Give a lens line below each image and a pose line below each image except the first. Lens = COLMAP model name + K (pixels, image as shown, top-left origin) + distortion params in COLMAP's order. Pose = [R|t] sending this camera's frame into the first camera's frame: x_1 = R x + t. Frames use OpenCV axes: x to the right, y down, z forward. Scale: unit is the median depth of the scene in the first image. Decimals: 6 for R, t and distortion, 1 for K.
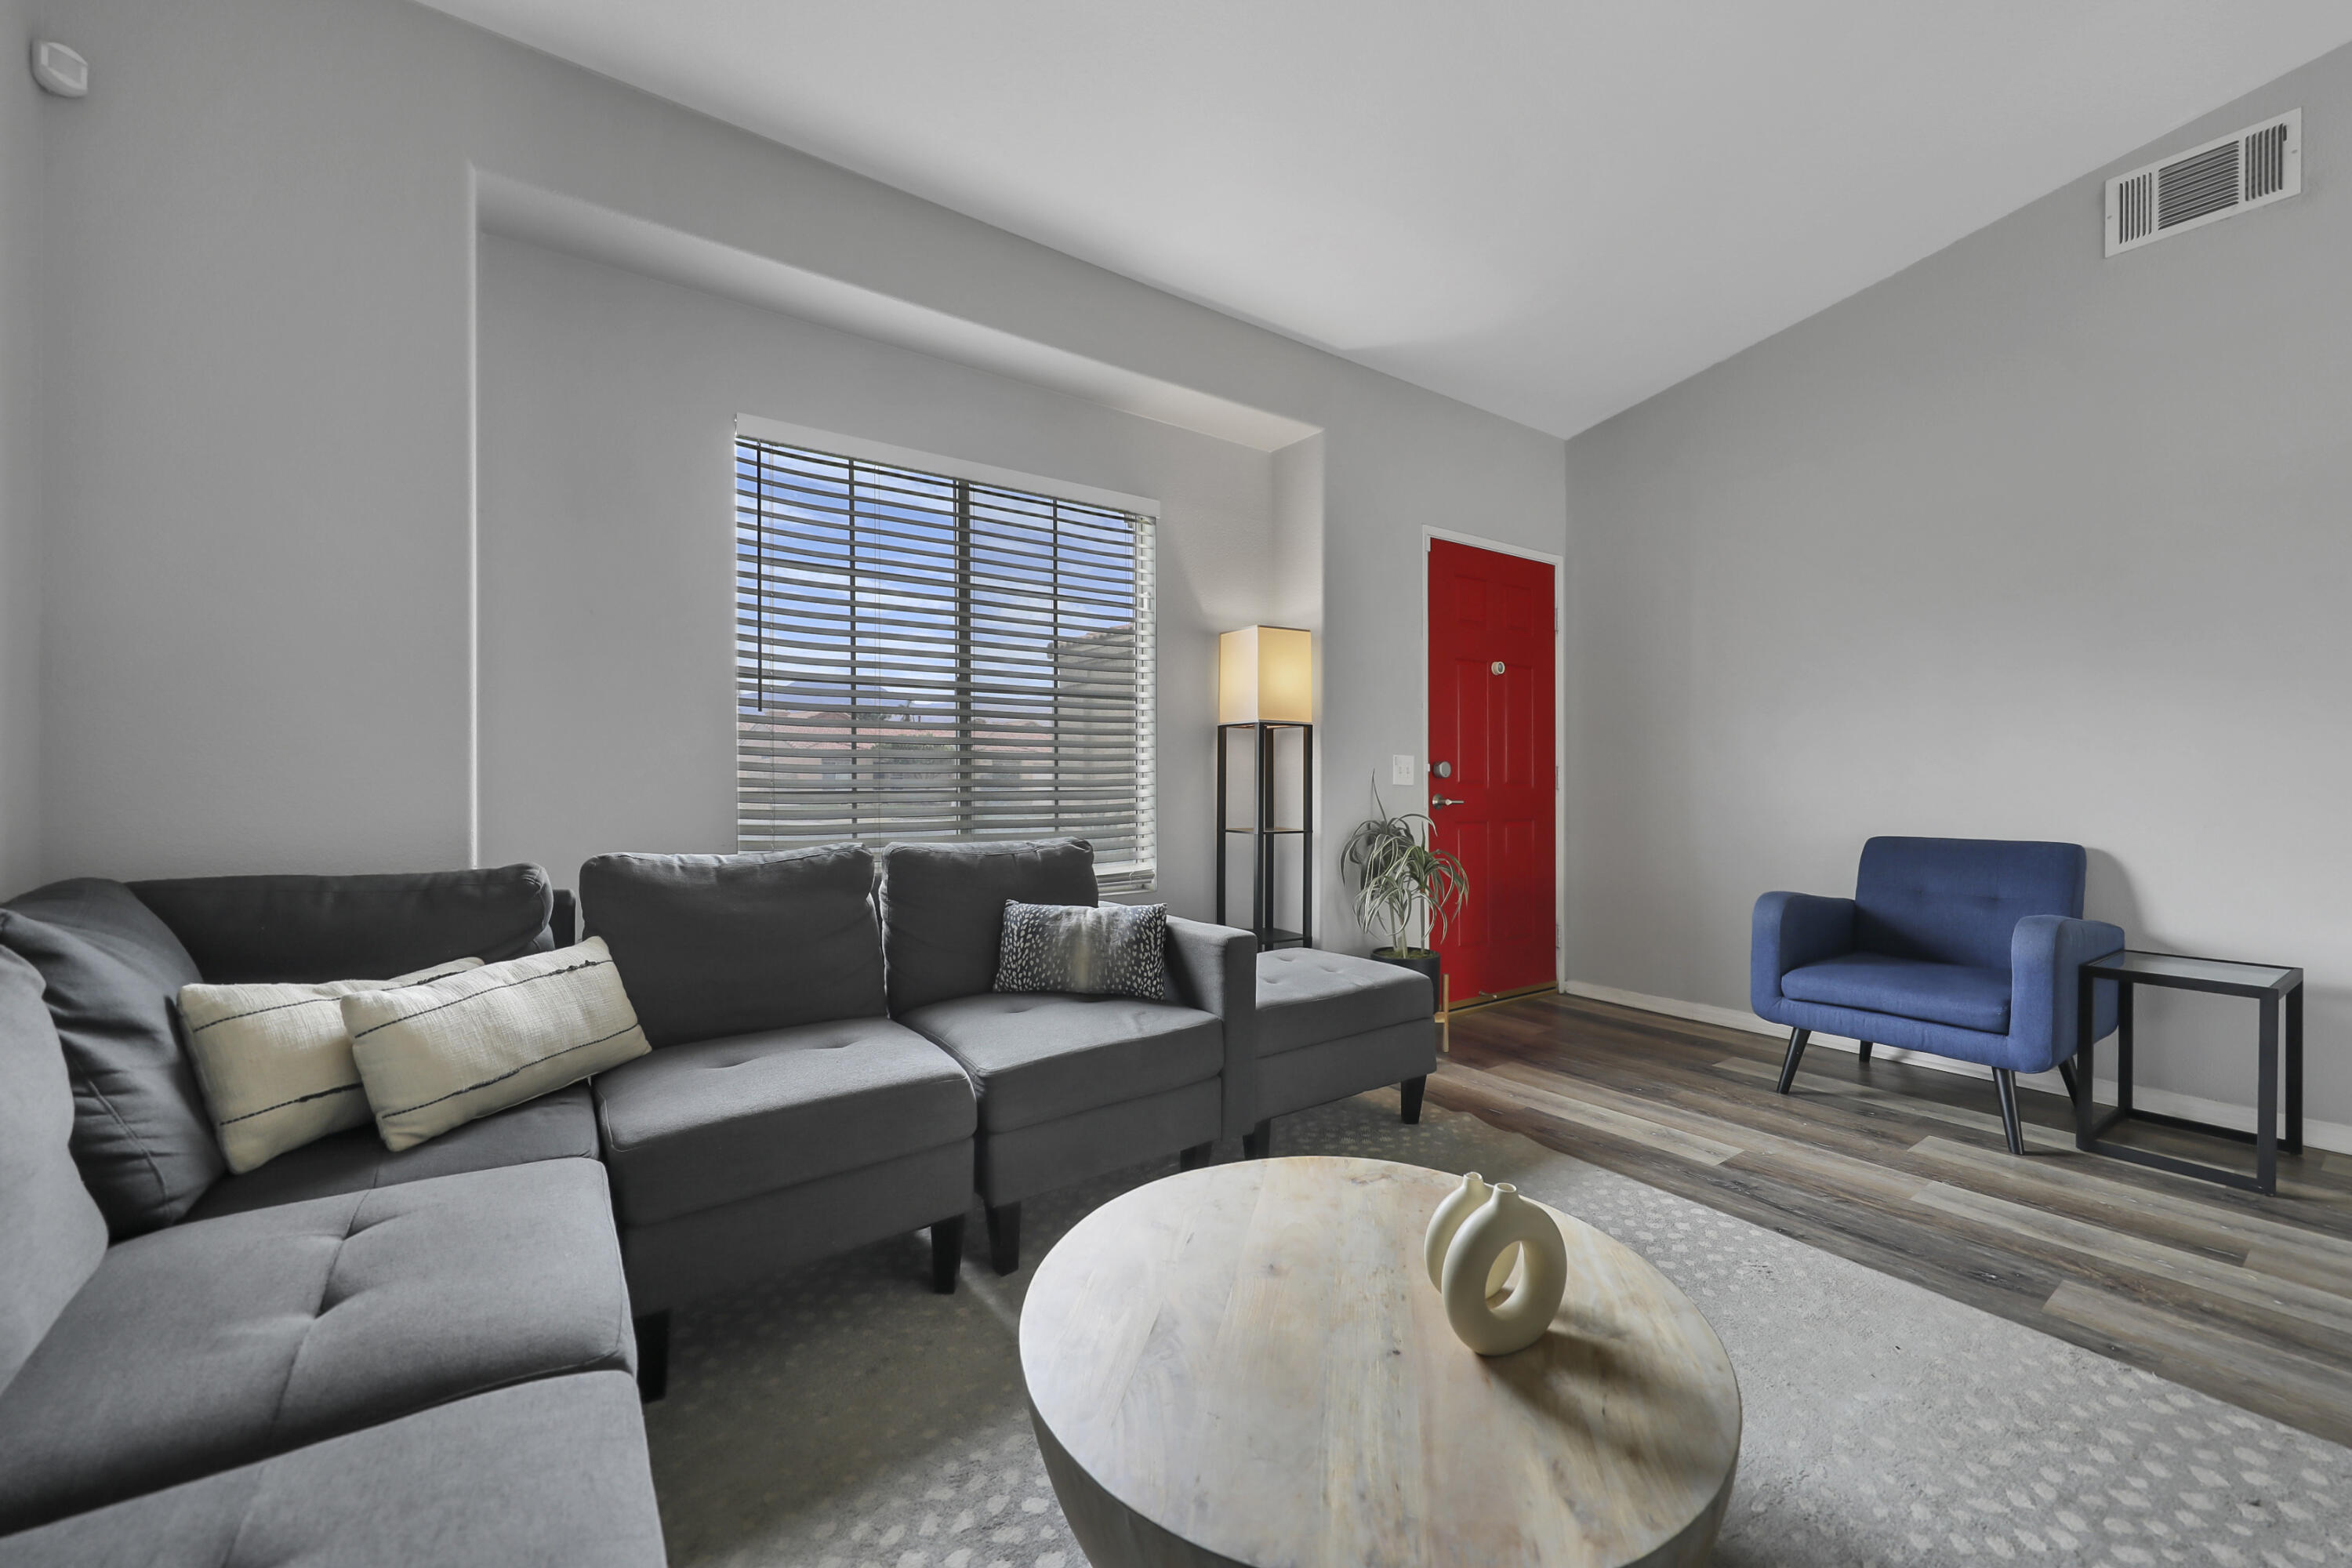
lens RADIAL K [[925.2, 0, 1176.3], [0, 925.2, 780.2], [0, 0, 1]] dist [-0.000646, -0.000183]
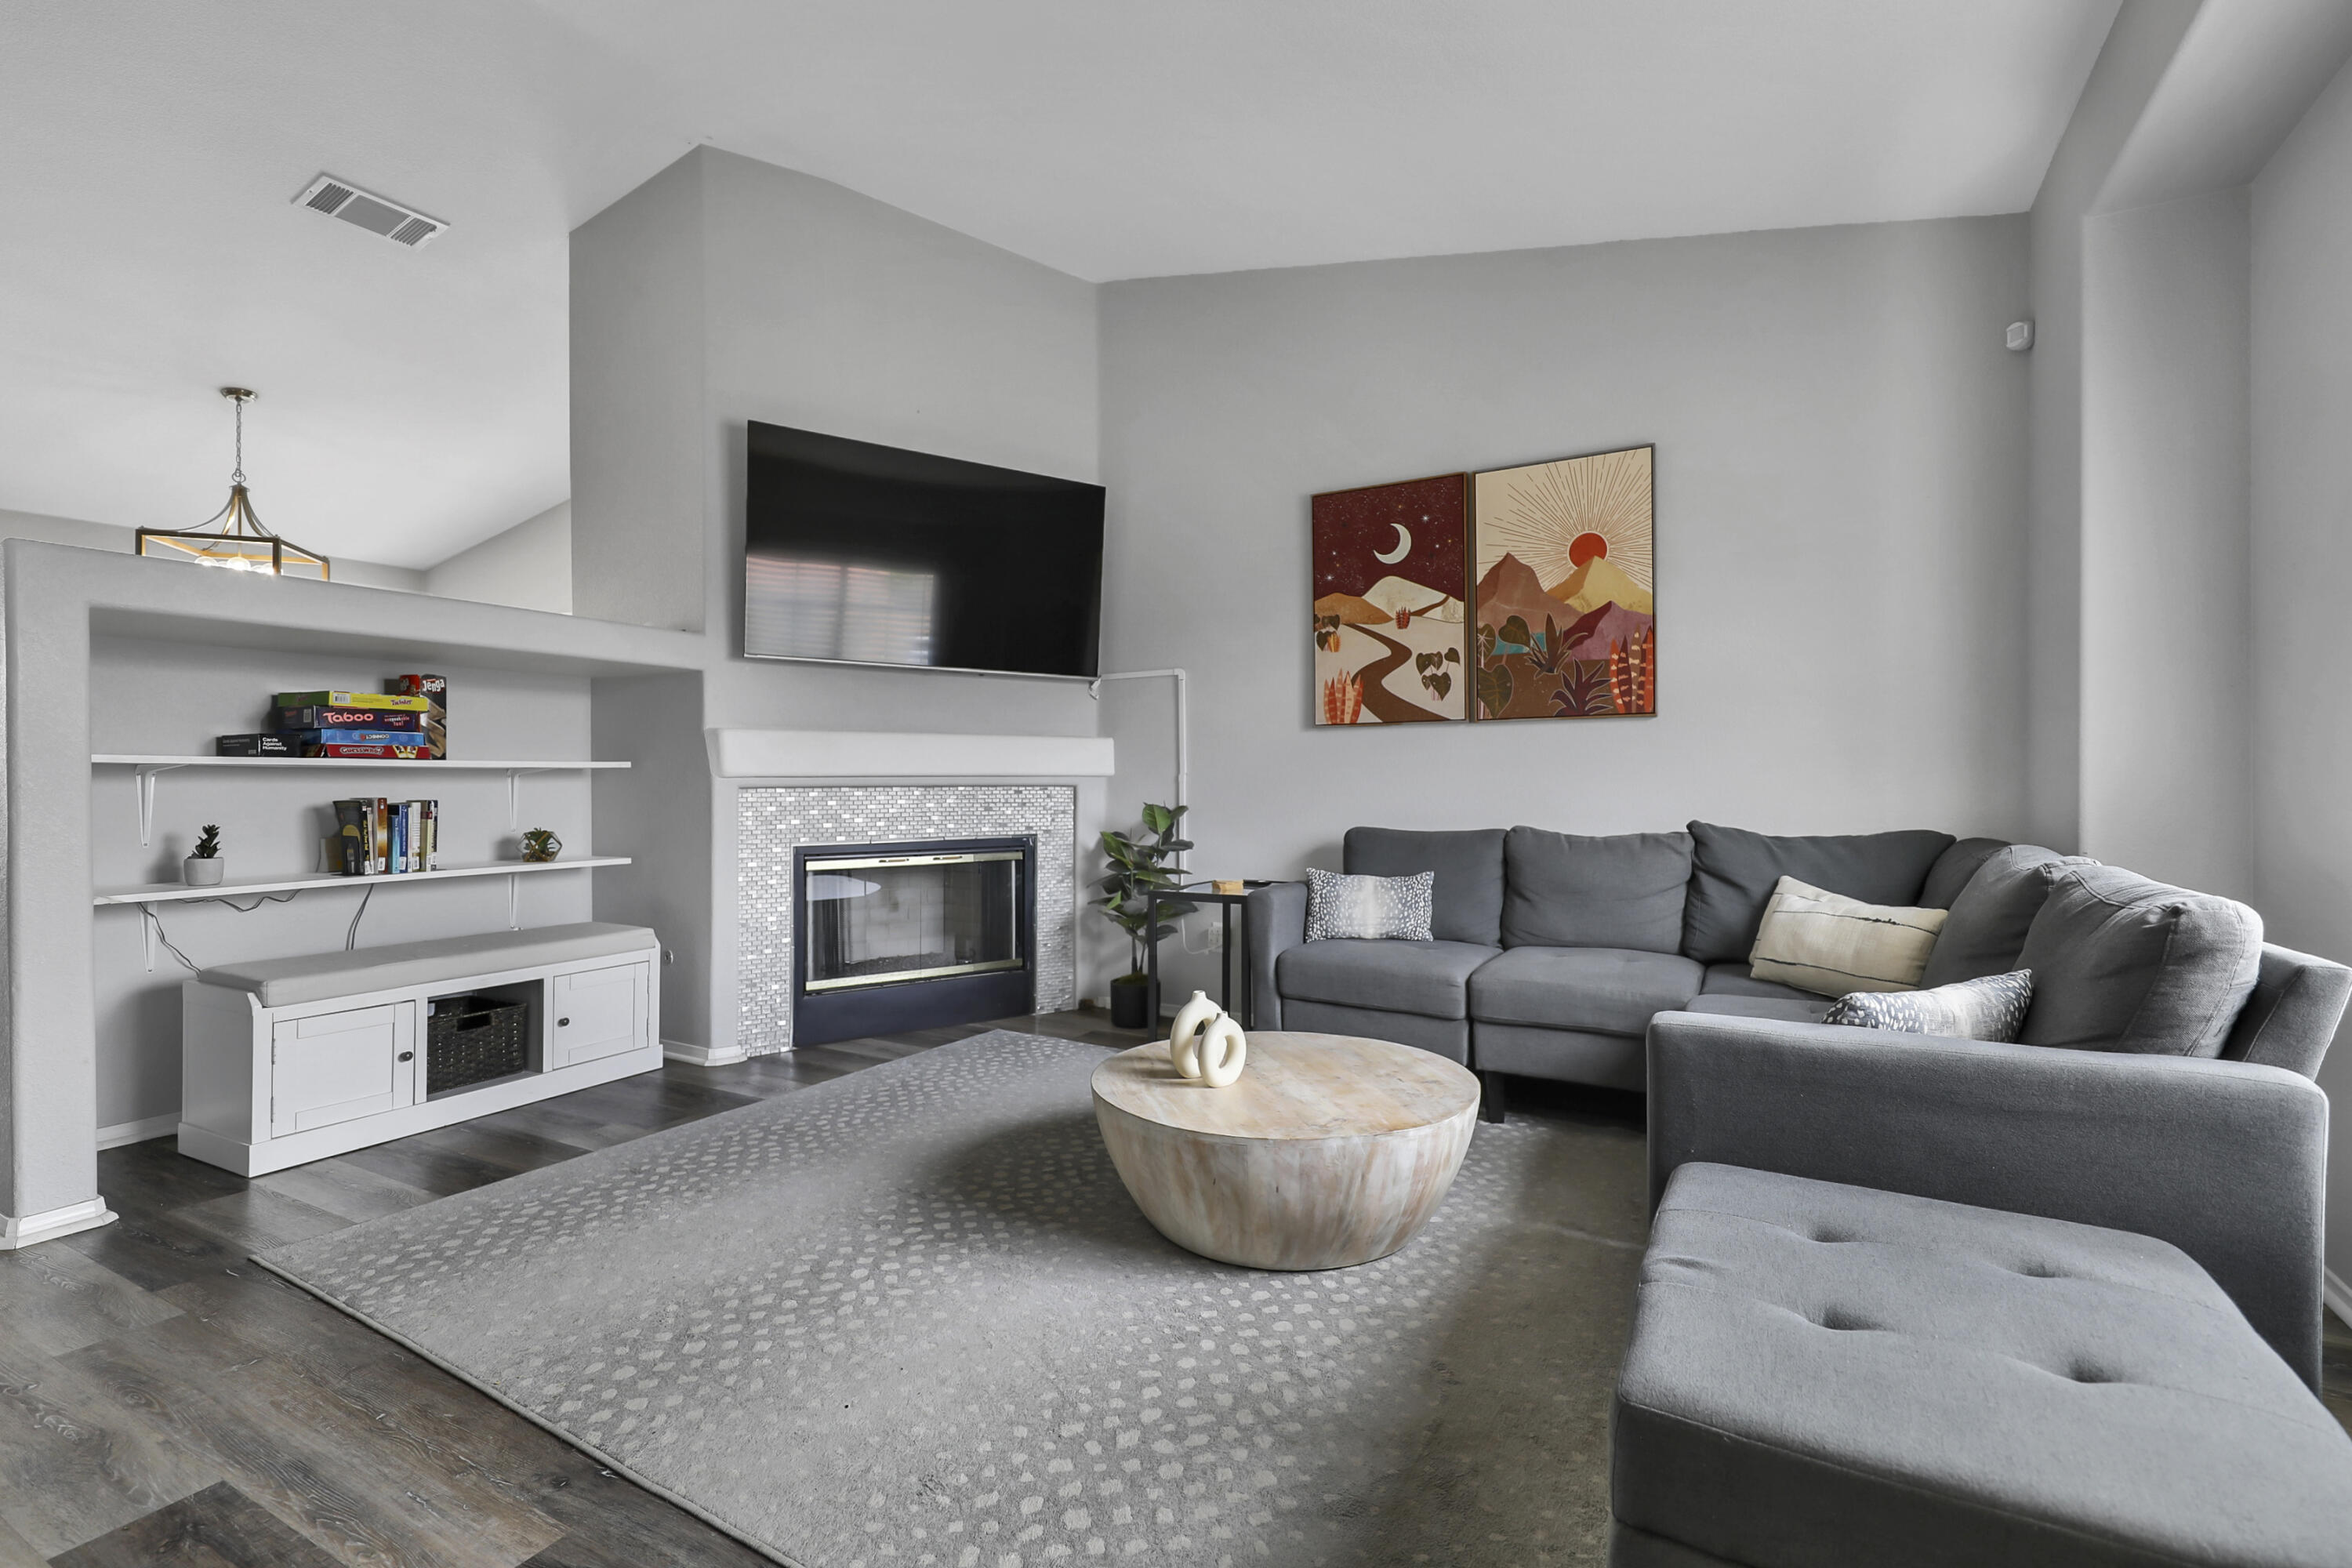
lens RADIAL K [[1059.4, 0, 1174.0], [0, 1059.4, 775.1], [0, 0, 1]] dist [-0.000030, -0.000005]
pose [[-0.907666, -0.000583, -0.419692, 1.165152], [-0.003450, 0.999976, 0.006073, -0.011772], [0.419679, 0.006960, -0.907646, 2.608368]]
